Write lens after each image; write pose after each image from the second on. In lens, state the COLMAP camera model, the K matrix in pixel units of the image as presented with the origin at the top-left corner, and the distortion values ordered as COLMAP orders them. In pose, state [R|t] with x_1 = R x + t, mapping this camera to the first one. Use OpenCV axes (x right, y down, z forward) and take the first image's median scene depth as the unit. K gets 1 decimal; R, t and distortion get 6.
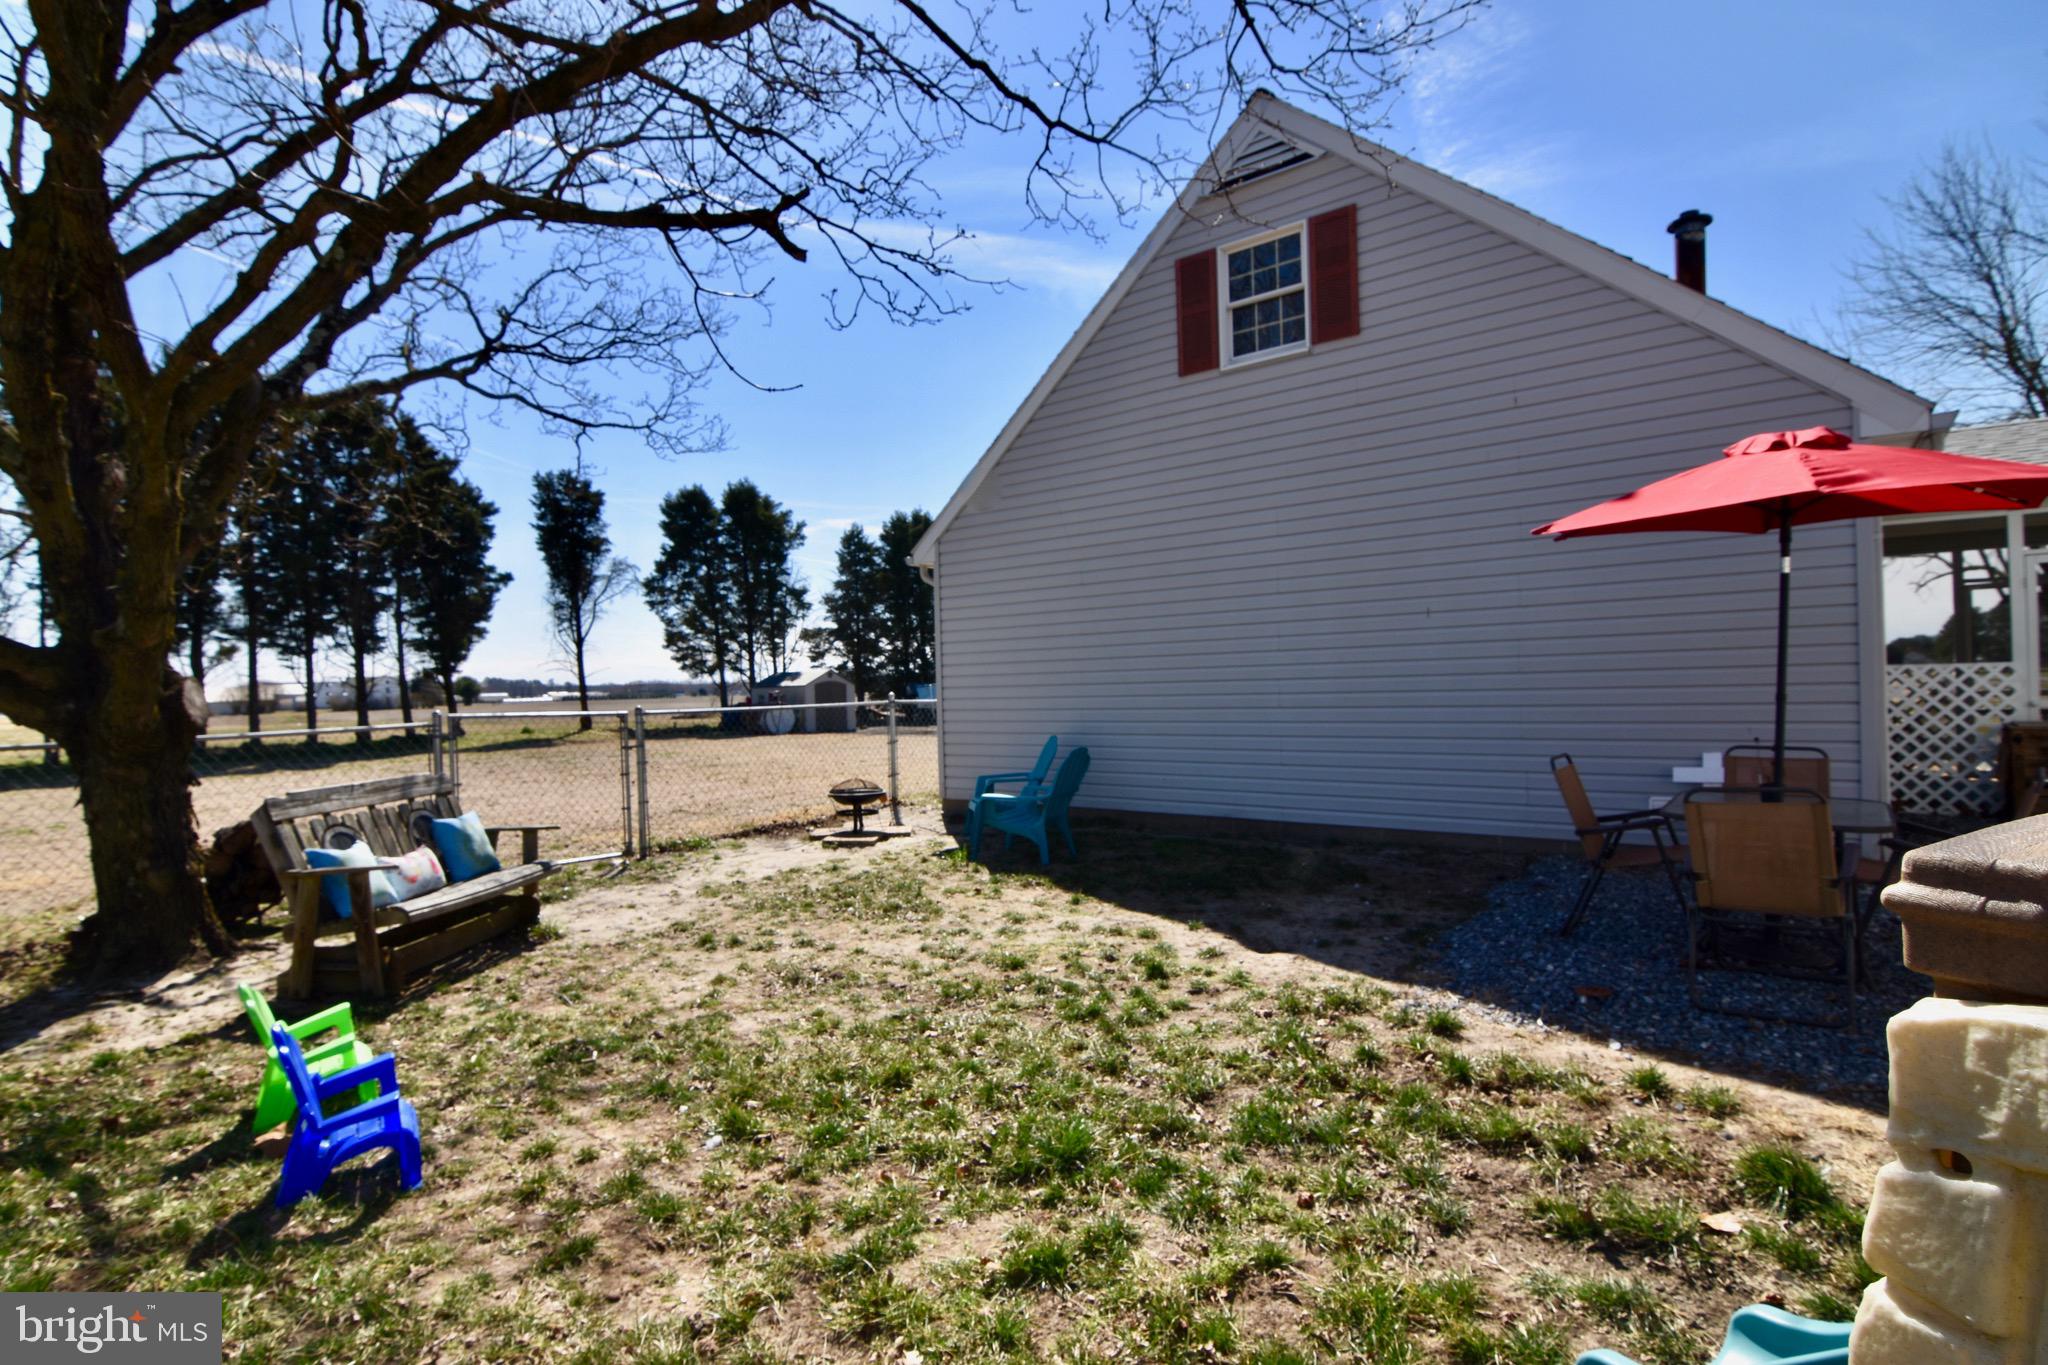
lens RADIAL K [[976.2, 0, 1031.2], [0, 976.2, 679.5], [0, 0, 1]] dist [-0.000413, -0.017961]
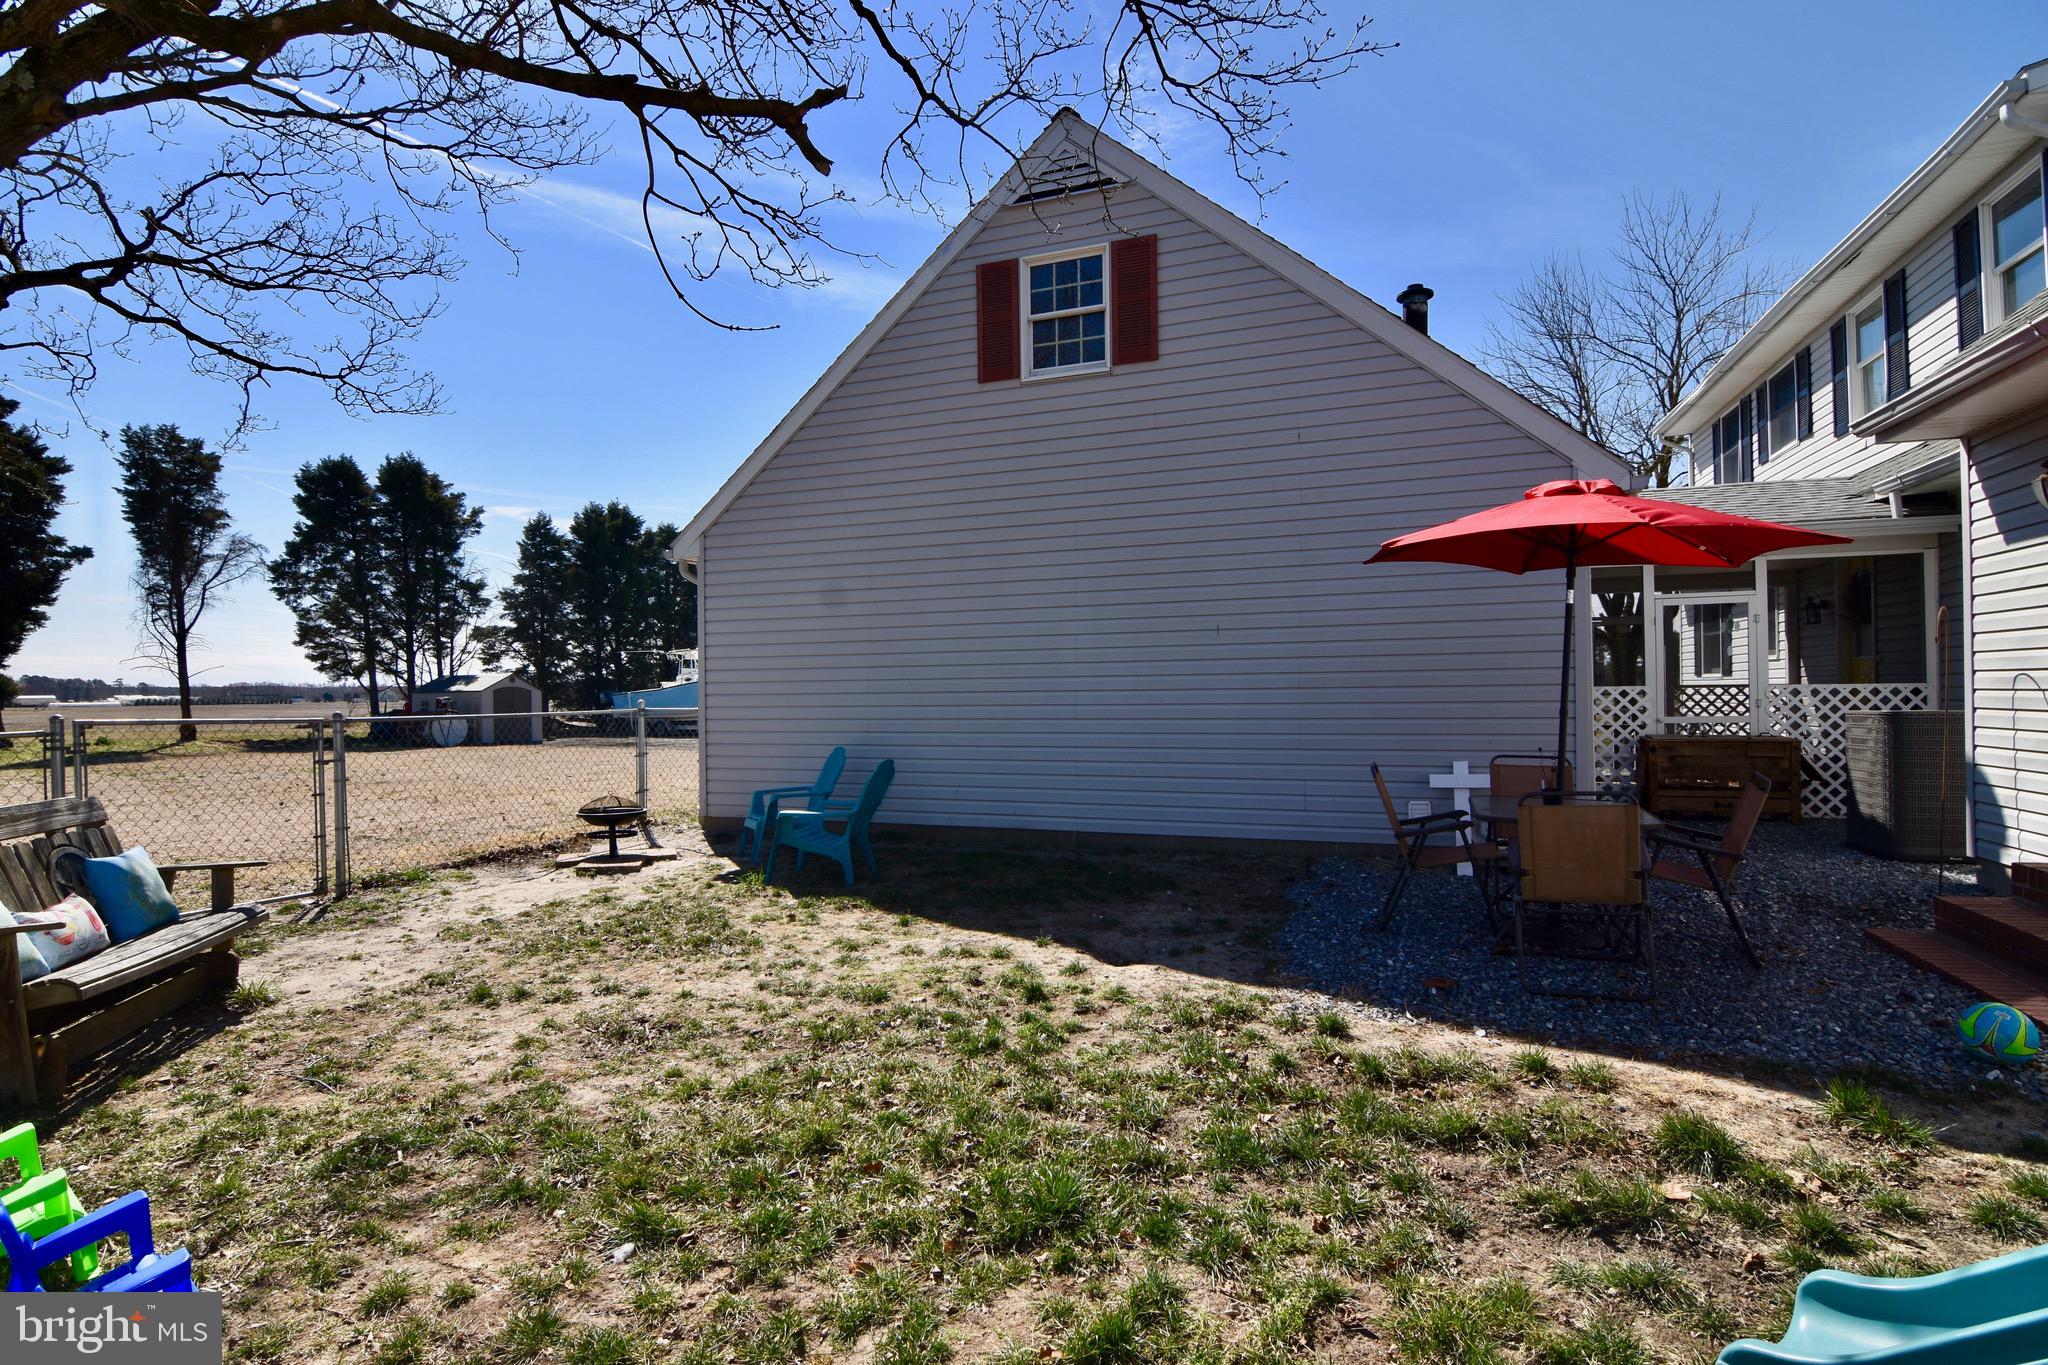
lens RADIAL K [[974.8, 0, 1024.0], [0, 974.8, 682.5], [0, 0, 1]] dist [-0.004152, -0.011540]
pose [[0.955749, 0.017700, 0.293651, -0.118287], [-0.015127, 0.999825, -0.011031, 0.003602], [-0.293794, 0.006101, 0.955849, 0.062195]]
